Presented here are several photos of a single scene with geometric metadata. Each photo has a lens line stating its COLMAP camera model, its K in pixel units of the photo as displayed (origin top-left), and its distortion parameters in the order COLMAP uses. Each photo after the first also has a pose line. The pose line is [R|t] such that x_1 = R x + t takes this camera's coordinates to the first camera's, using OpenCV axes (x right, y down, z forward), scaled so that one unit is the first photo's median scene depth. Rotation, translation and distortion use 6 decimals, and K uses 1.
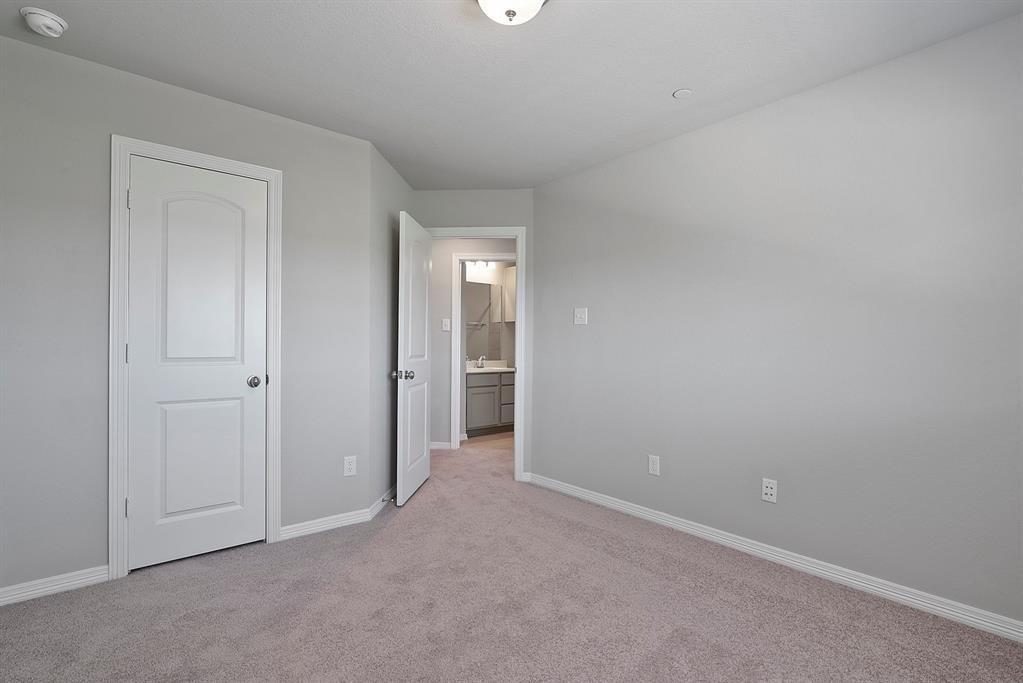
lens RADIAL K [[477.1, 0, 509.2], [0, 477.1, 341.1], [0, 0, 1]] dist [-0.004516, -0.001007]
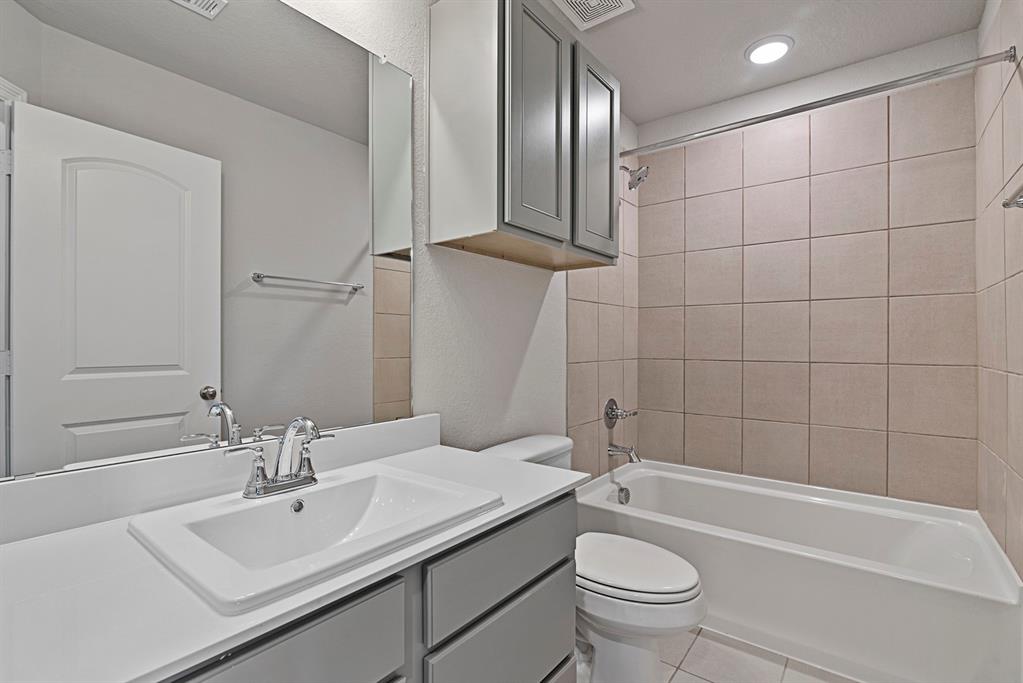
lens RADIAL K [[477.1, 0, 512.0], [0, 477.1, 341.1], [0, 0, 1]] dist [-0.004516, -0.001007]
pose [[0.977234, -0.000017, 0.212162, -0.016158], [-0.002556, 0.999926, 0.011852, 0.000026], [-0.212147, -0.012124, 0.977163, 0.625776]]
